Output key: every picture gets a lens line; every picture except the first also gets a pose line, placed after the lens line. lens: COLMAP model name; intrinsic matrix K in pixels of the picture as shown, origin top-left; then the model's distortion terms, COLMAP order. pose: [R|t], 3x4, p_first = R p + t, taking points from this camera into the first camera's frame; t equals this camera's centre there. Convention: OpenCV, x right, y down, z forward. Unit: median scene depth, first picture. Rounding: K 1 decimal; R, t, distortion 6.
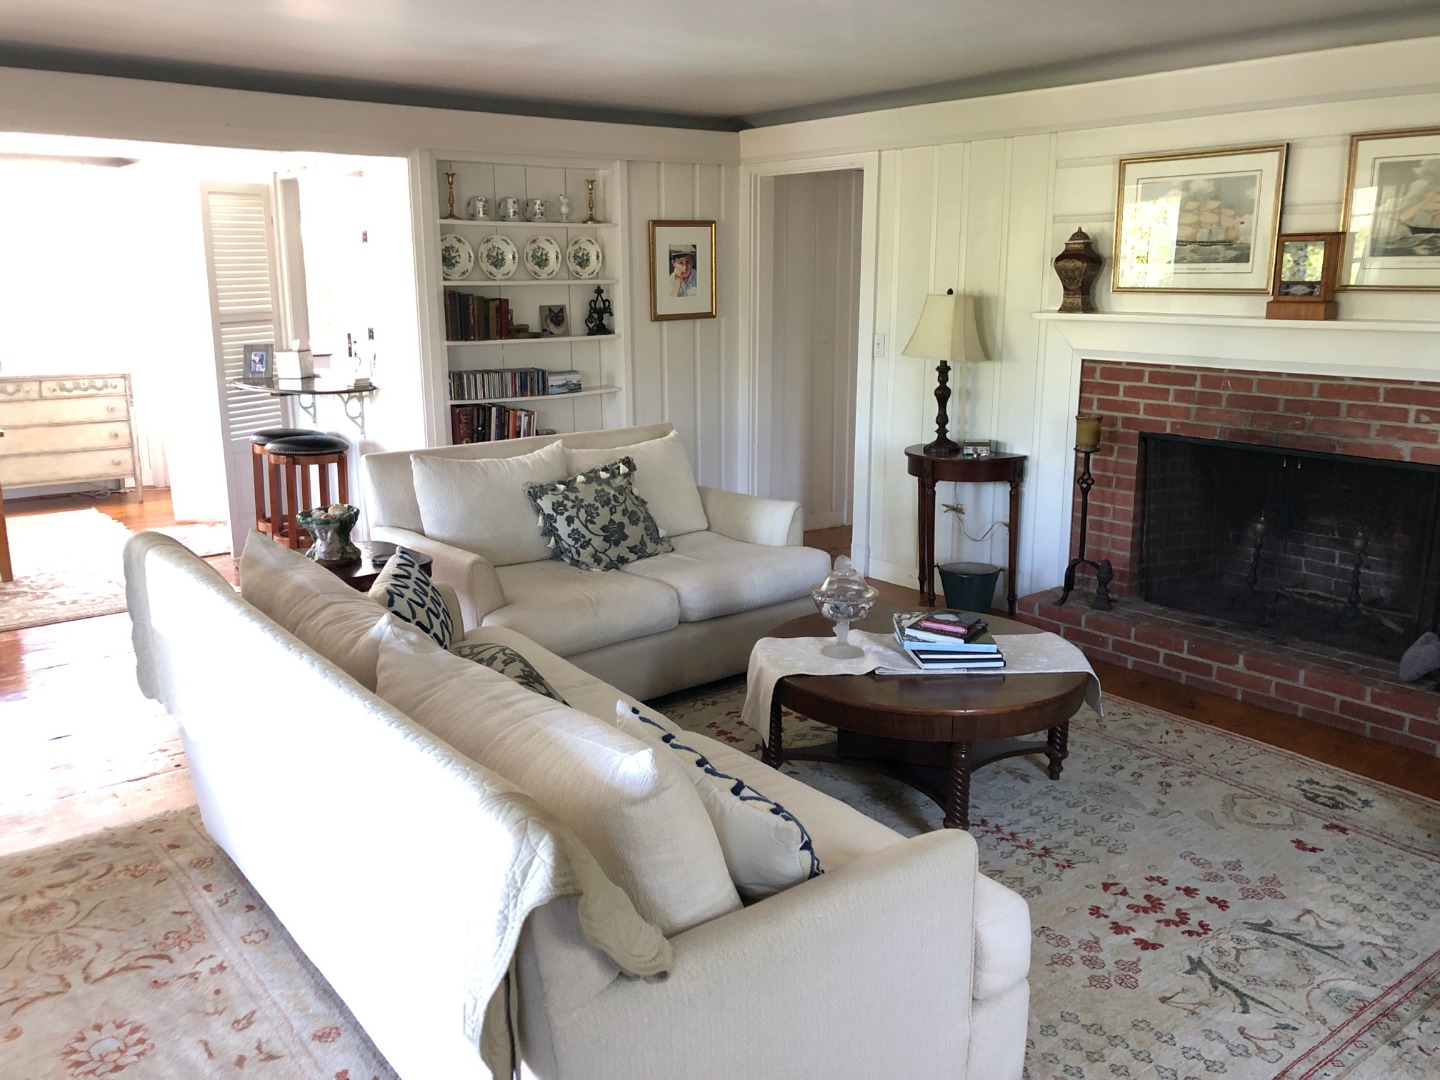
lens RADIAL K [[1186.6, 0, 703.8], [0, 1186.6, 534.8], [0, 0, 1]] dist [0.075860, -0.099405]
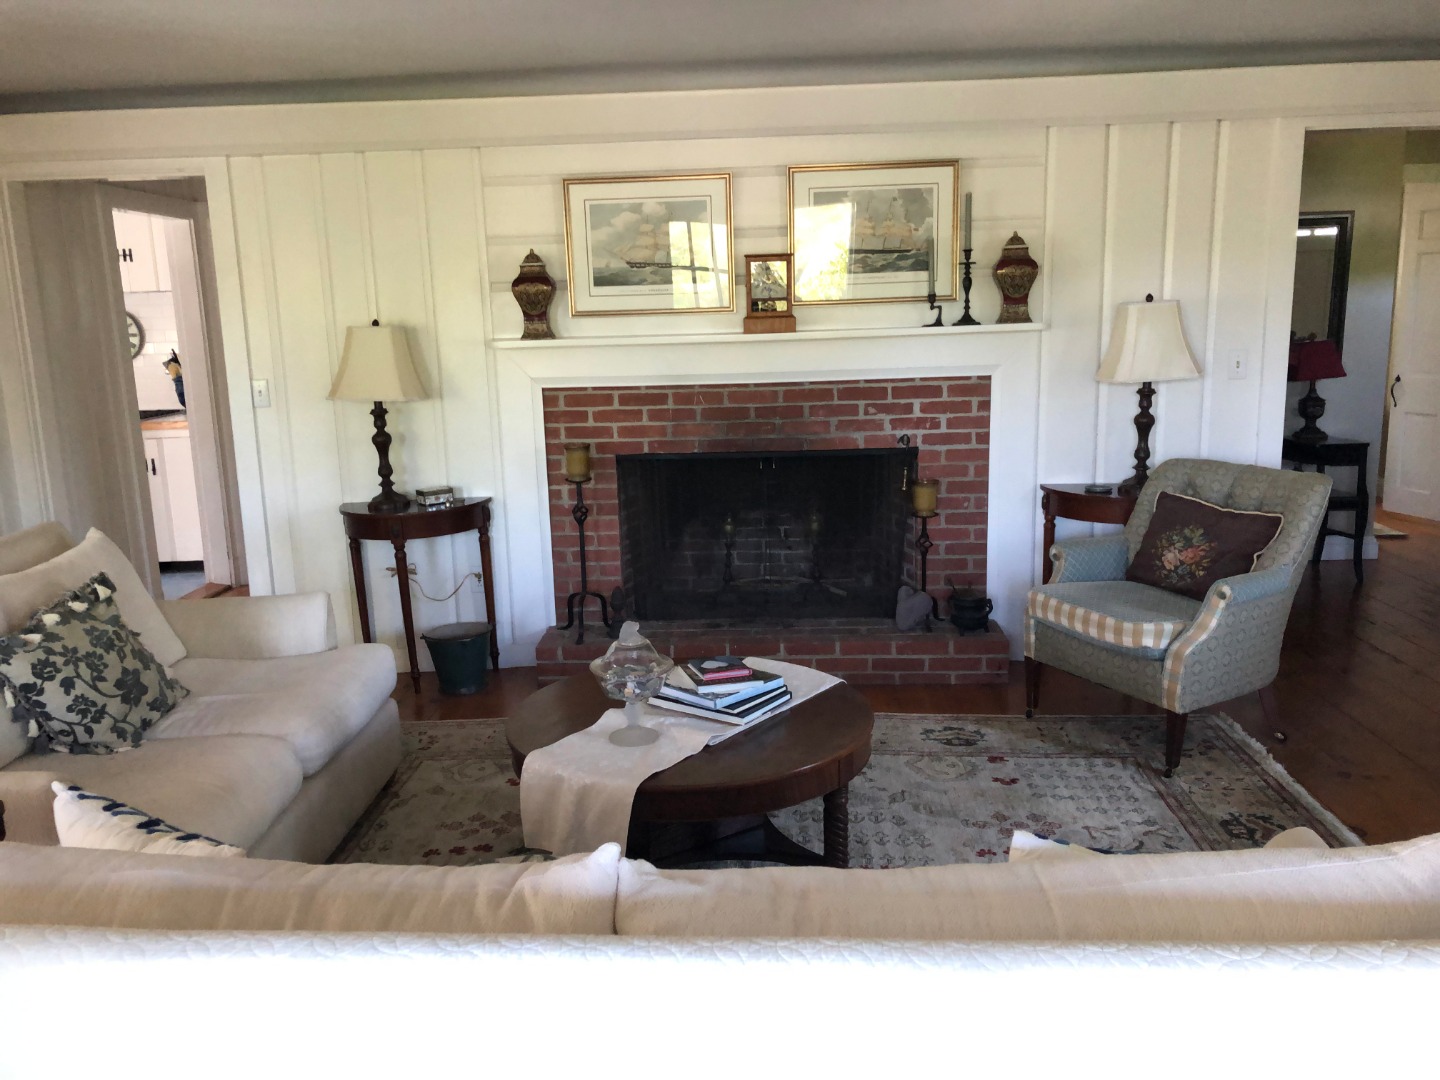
lens RADIAL K [[1169.4, 0, 720.0], [0, 1169.4, 540.0], [0, 0, 1]] dist [0.133876, -0.207909]
pose [[0.660920, -0.166299, 0.731799, -0.325940], [0.193393, 0.979945, 0.048028, -0.049618], [-0.725109, 0.109782, 0.679827, 0.295793]]
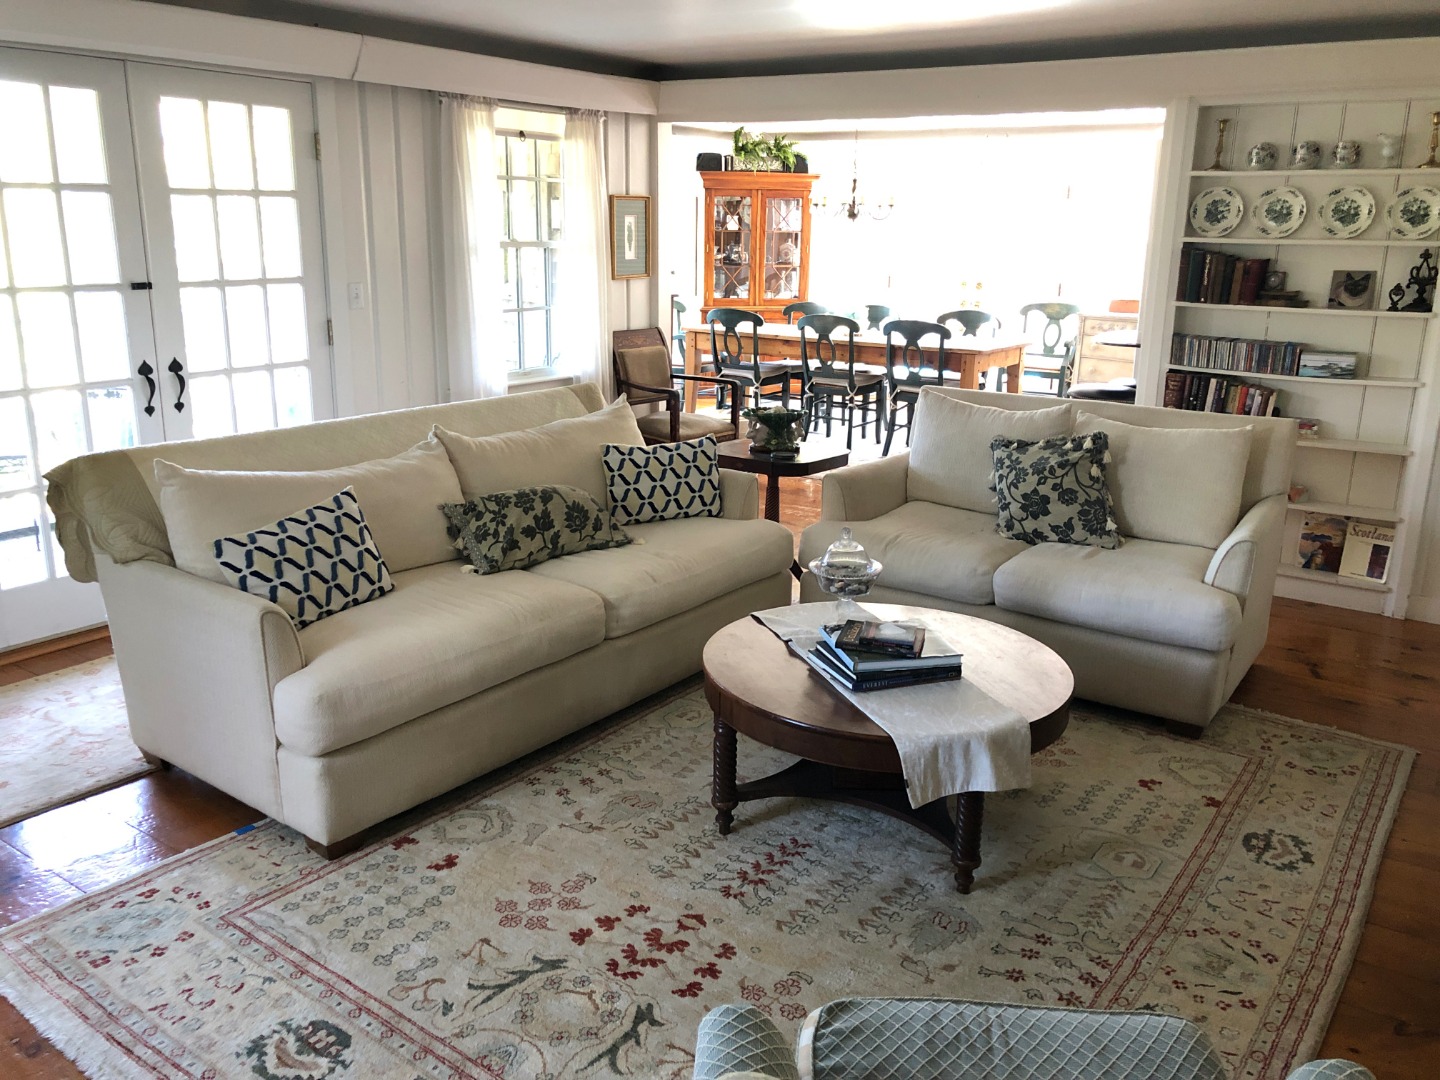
lens RADIAL K [[1188.3, 0, 688.2], [0, 1188.3, 539.0], [0, 0, 1]] dist [-0.000503, 0.002617]
pose [[0.253071, 0.257725, -0.932488, 0.723550], [-0.226197, 0.952911, 0.201981, -0.101206], [0.940633, 0.159810, 0.299450, 0.458084]]
